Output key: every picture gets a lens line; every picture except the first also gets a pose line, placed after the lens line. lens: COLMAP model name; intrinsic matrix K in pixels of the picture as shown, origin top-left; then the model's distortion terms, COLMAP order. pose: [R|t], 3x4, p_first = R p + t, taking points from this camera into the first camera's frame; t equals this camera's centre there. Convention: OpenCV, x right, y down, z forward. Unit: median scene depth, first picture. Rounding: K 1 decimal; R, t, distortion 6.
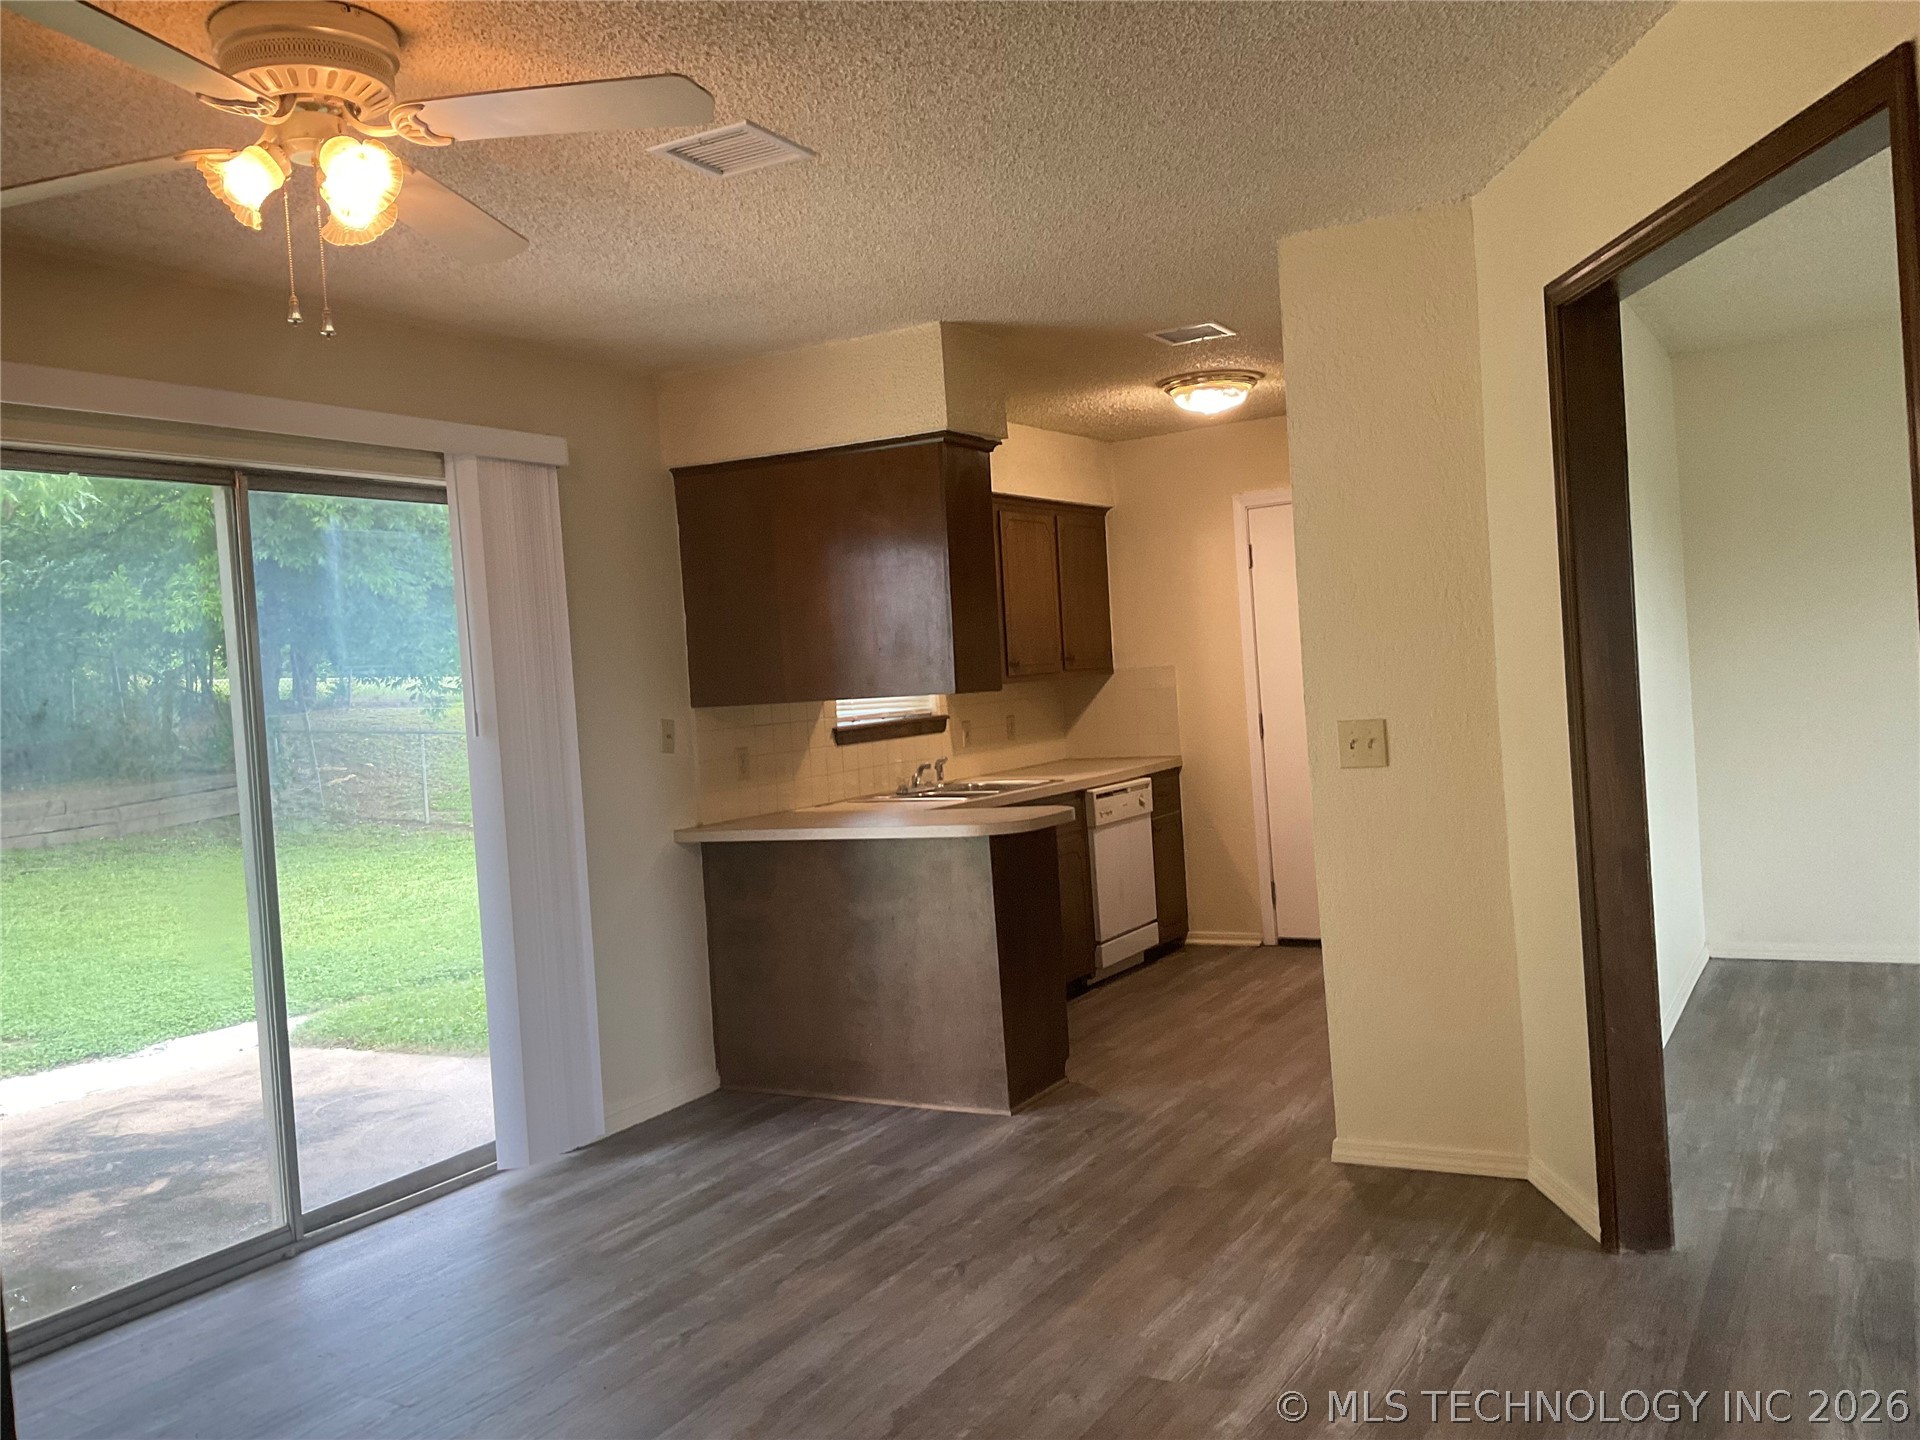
lens RADIAL K [[1585.6, 0, 960.0], [0, 1585.6, 720.0], [0, 0, 1]] dist [-0.004553, -0.009081]
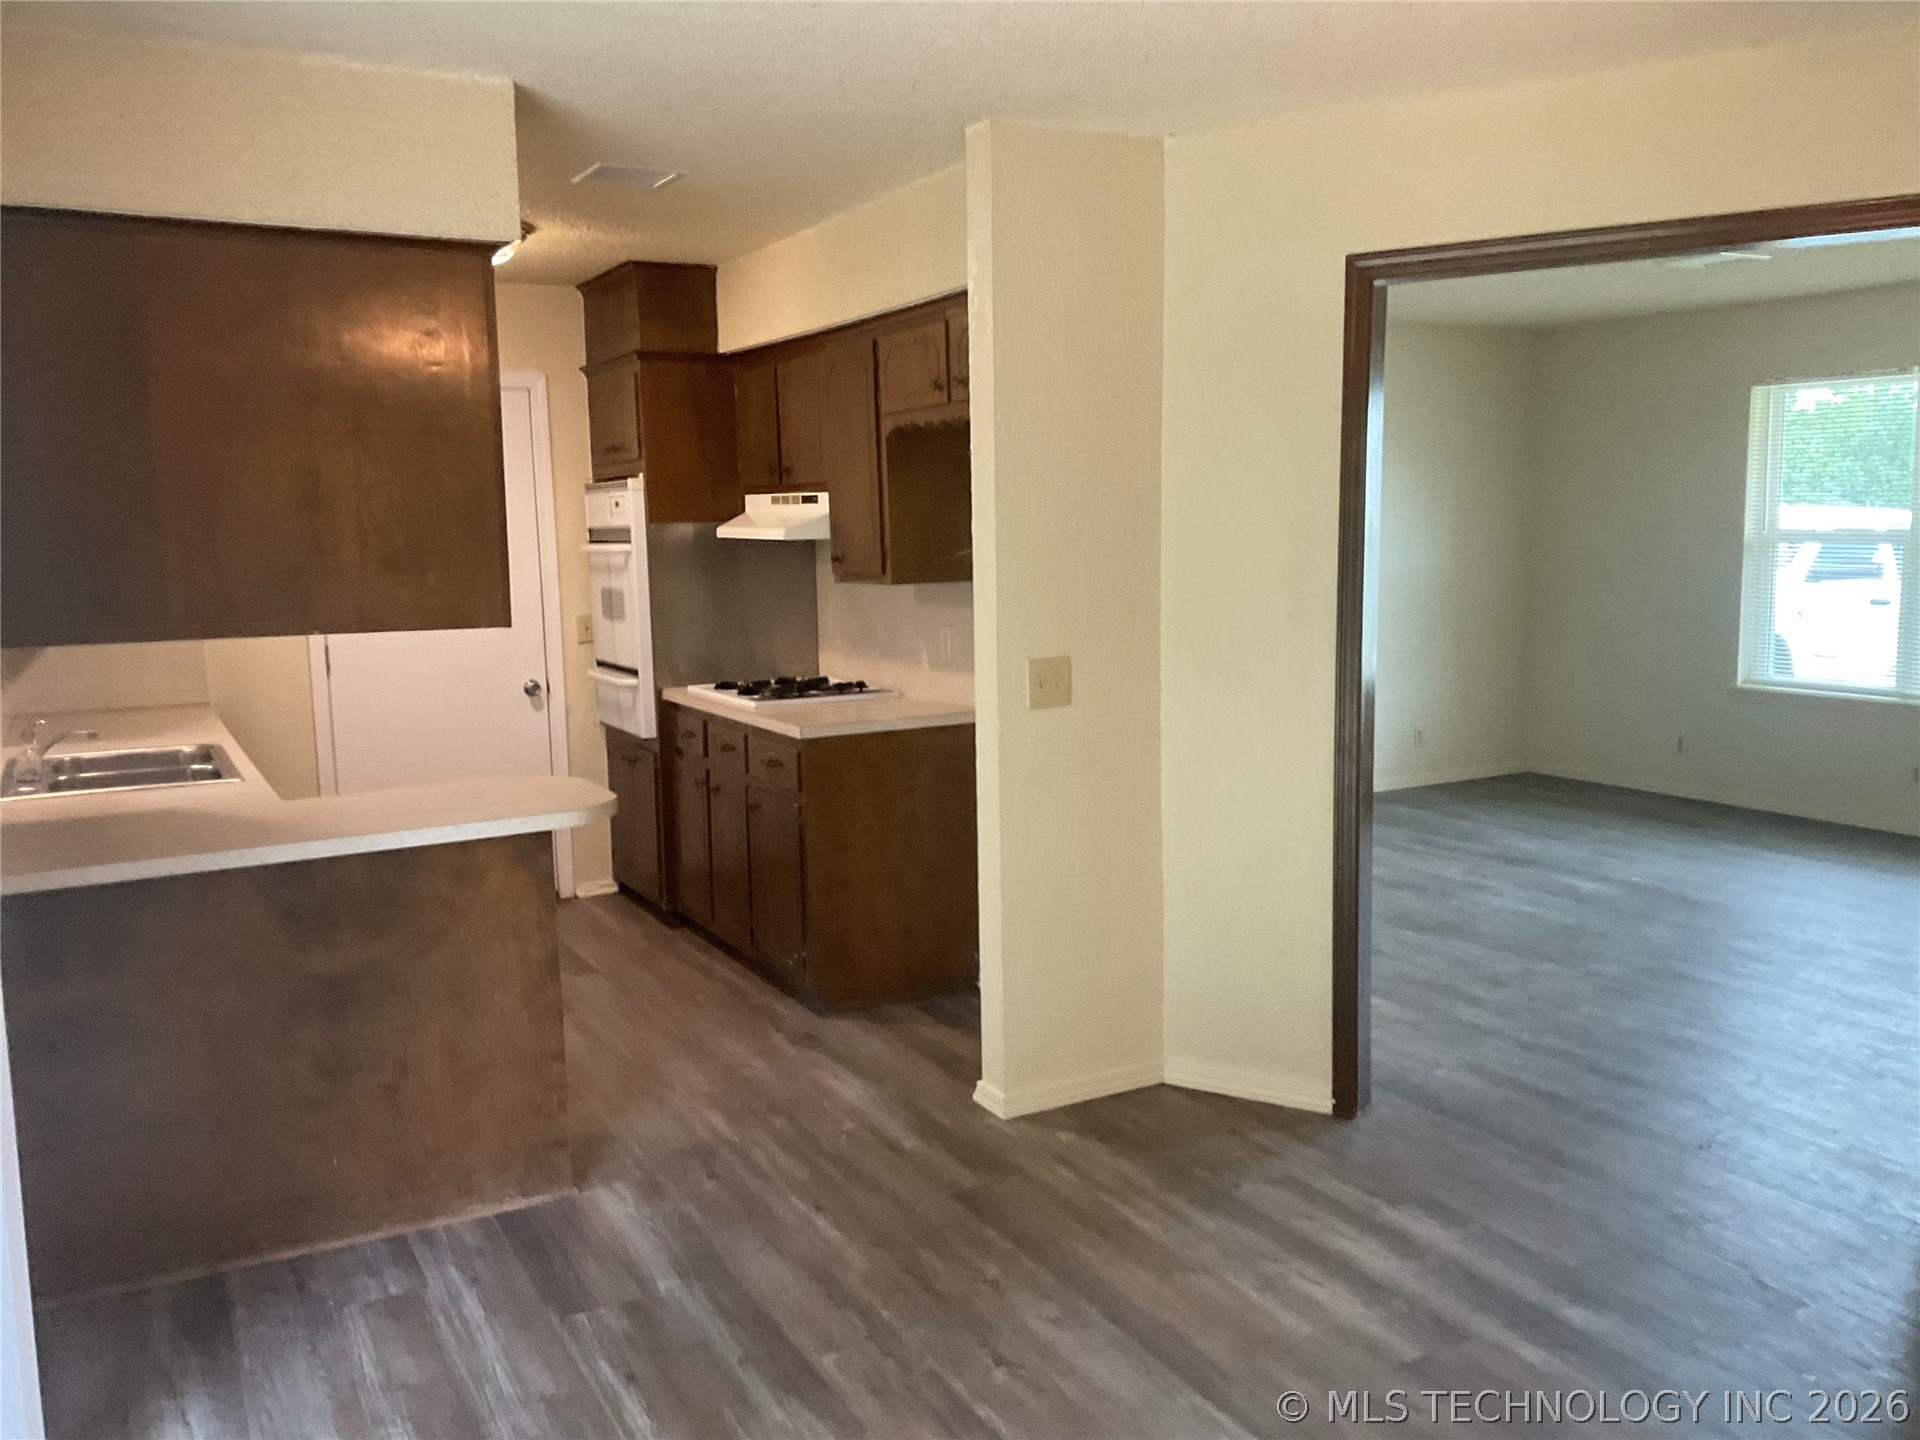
lens RADIAL K [[1585.3, 0, 955.4], [0, 1585.3, 715.2], [0, 0, 1]] dist [0.103799, -0.200499]
pose [[0.515827, -0.049727, 0.855249, -0.565213], [0.005146, 0.998476, 0.054951, -0.017722], [-0.856678, -0.023944, 0.515296, 0.511933]]
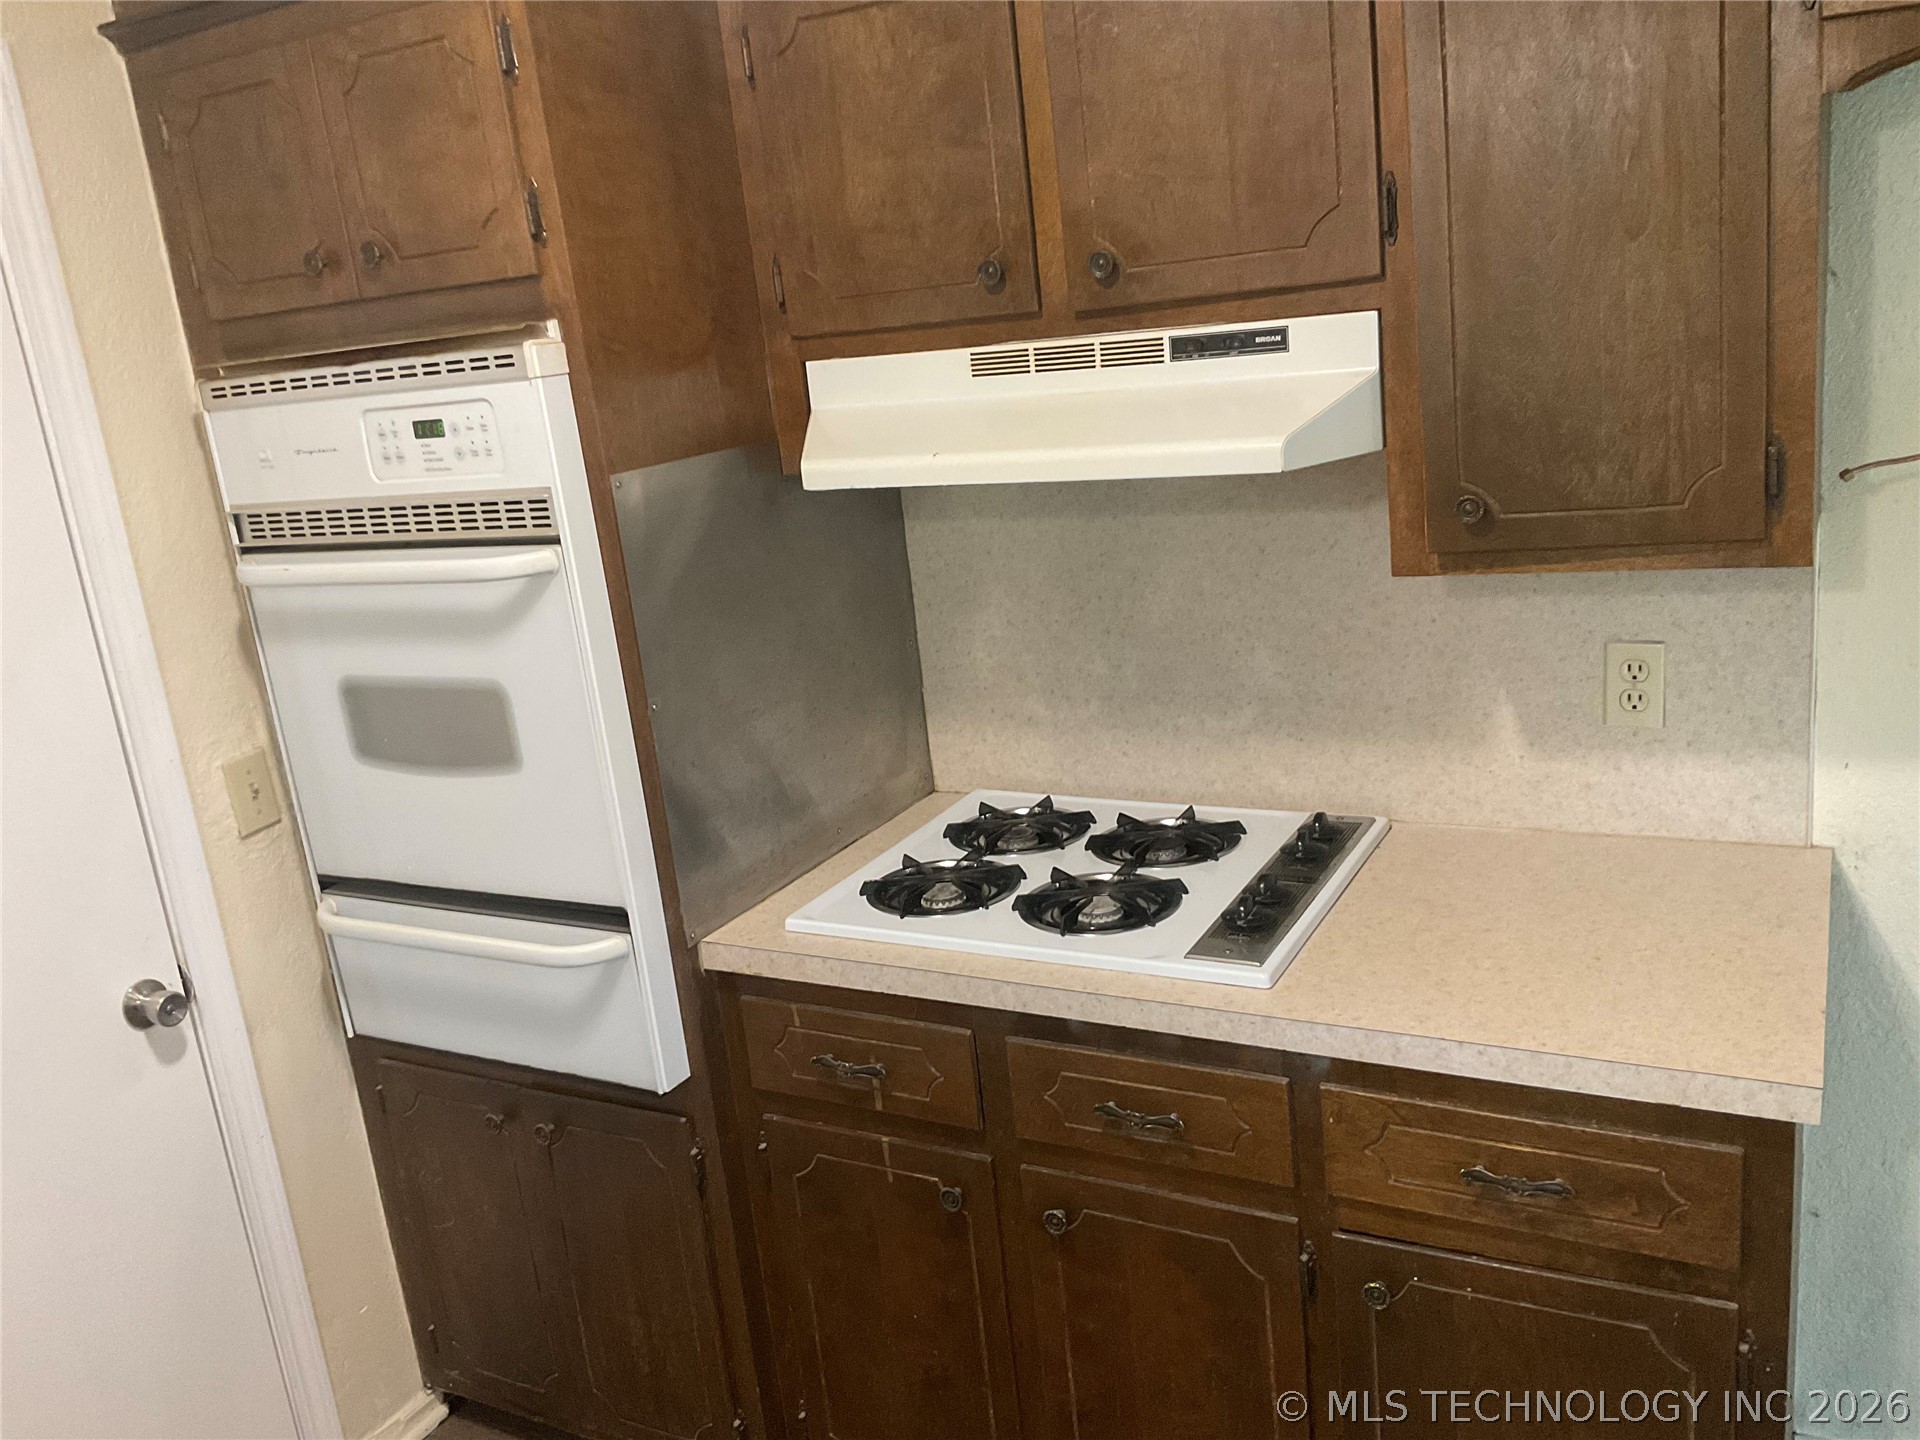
lens RADIAL K [[1569.5, 0, 960.0], [0, 1569.5, 720.0], [0, 0, 1]] dist [0.107503, -0.189460]
pose [[-0.031469, -0.187376, 0.981784, 0.002341], [0.133066, 0.972741, 0.189915, -0.108721], [-0.990608, 0.136618, -0.005678, 1.326627]]
